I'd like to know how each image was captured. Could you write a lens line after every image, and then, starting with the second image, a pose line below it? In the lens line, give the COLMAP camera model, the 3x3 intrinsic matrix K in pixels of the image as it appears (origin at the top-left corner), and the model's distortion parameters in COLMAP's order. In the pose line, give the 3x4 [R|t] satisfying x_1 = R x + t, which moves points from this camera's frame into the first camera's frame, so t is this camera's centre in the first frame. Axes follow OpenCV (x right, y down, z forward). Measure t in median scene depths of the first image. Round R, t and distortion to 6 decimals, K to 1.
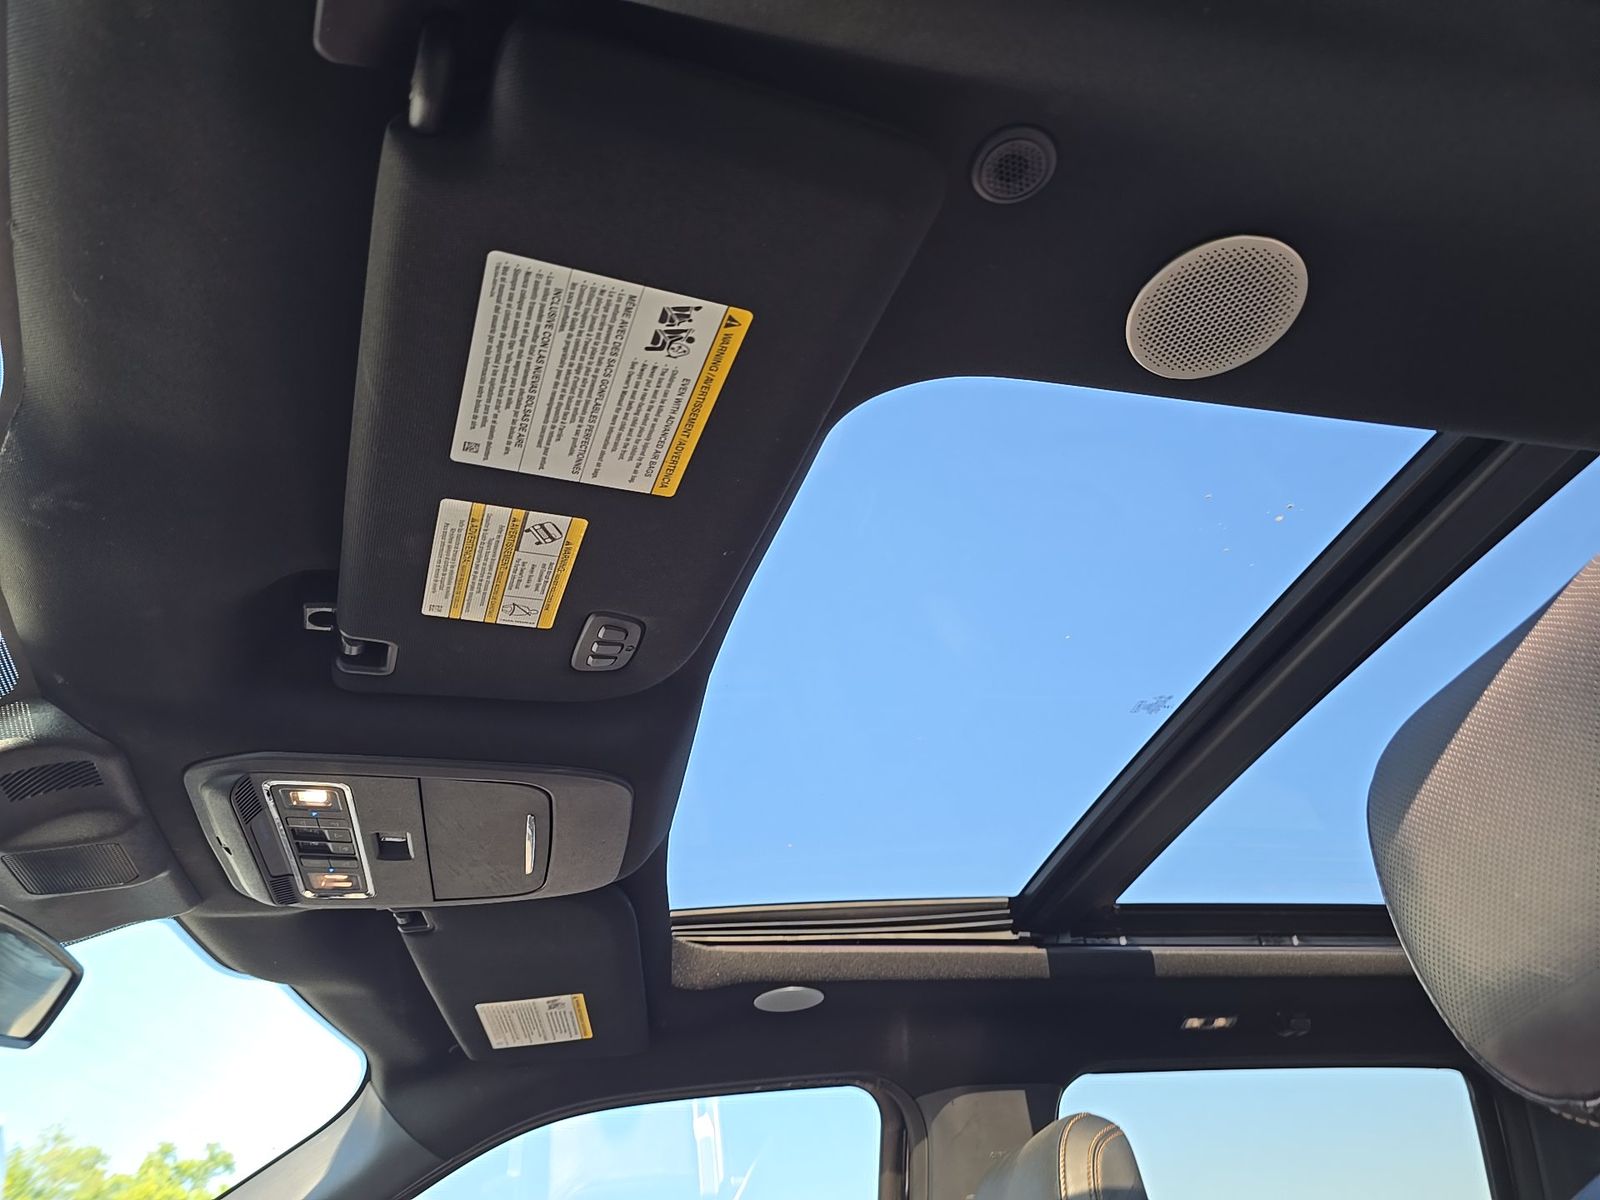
lens RADIAL K [[1066.6, 0, 827.9], [0, 1066.6, 570.7], [0, 0, 1]] dist [0.029286, -0.045644]
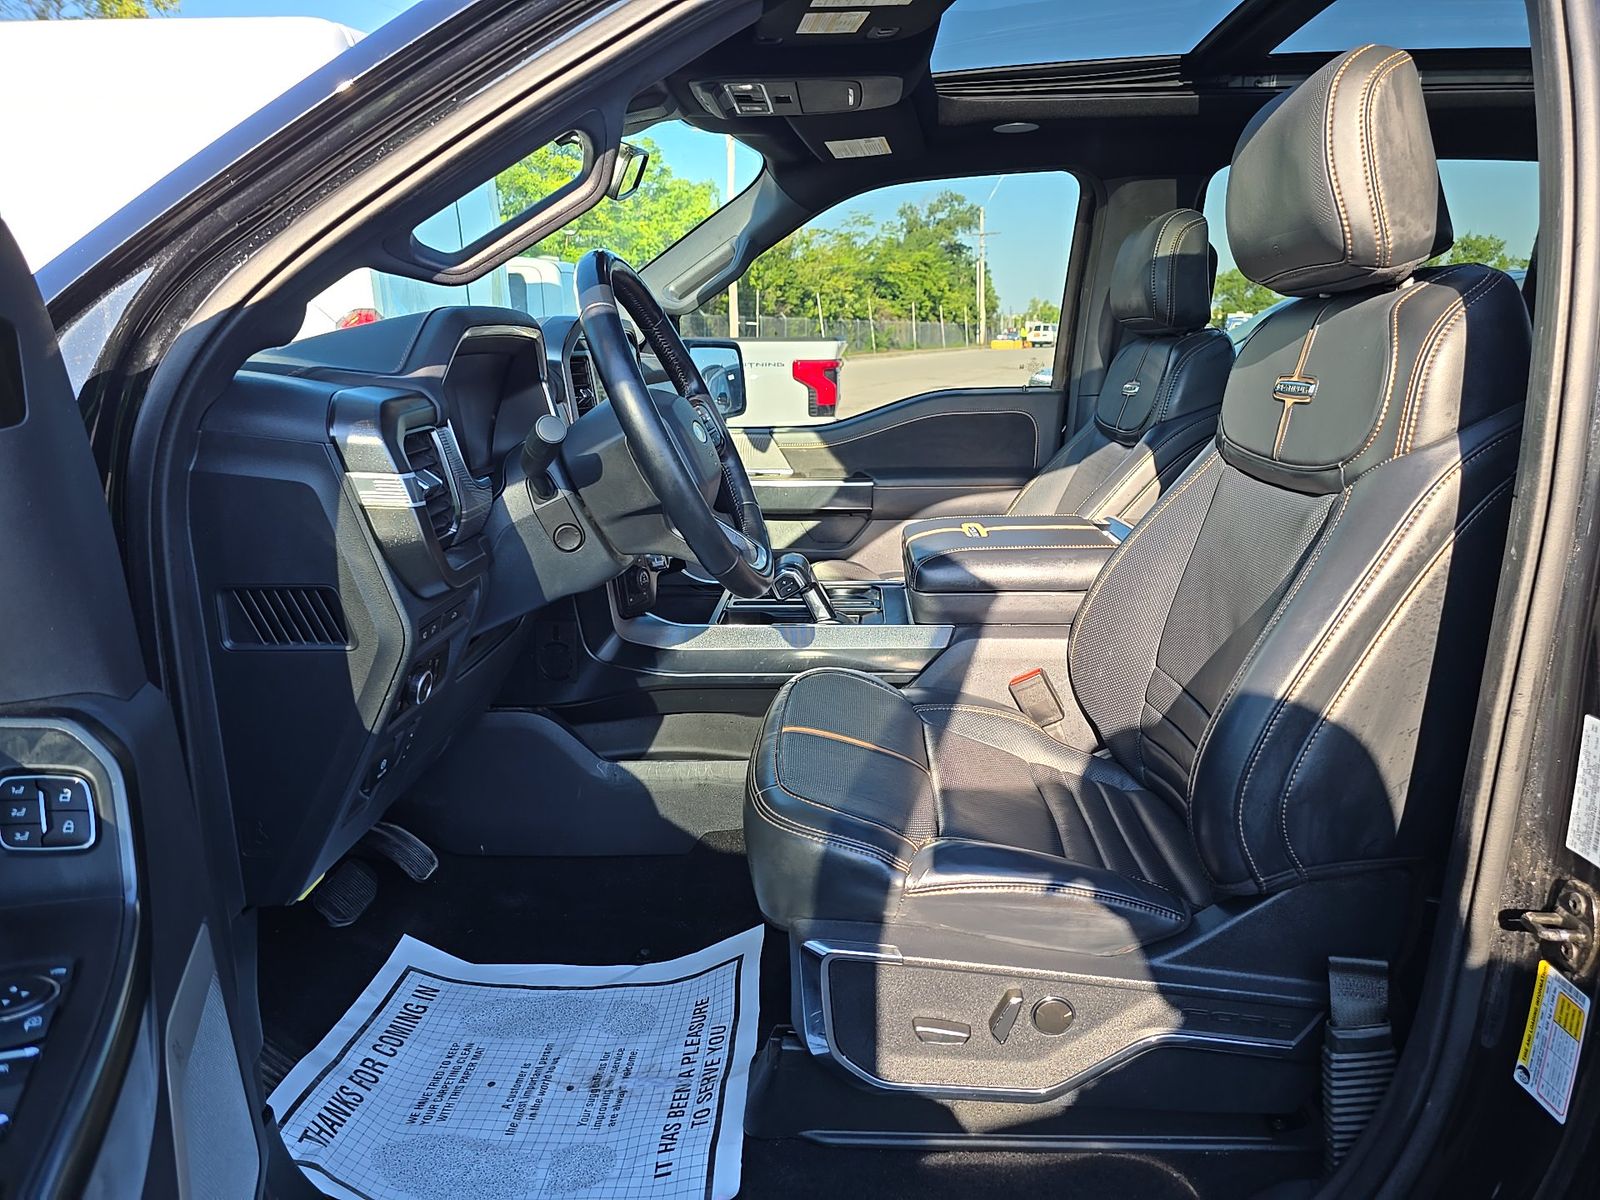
lens RADIAL K [[1066.6, 0, 827.9], [0, 1066.6, 570.7], [0, 0, 1]] dist [0.029286, -0.045644]
pose [[0.966102, 0.116351, -0.230455, 0.131619], [0.107167, 0.631383, 0.768030, -0.411730], [0.234867, -0.766693, 0.597511, -0.477889]]
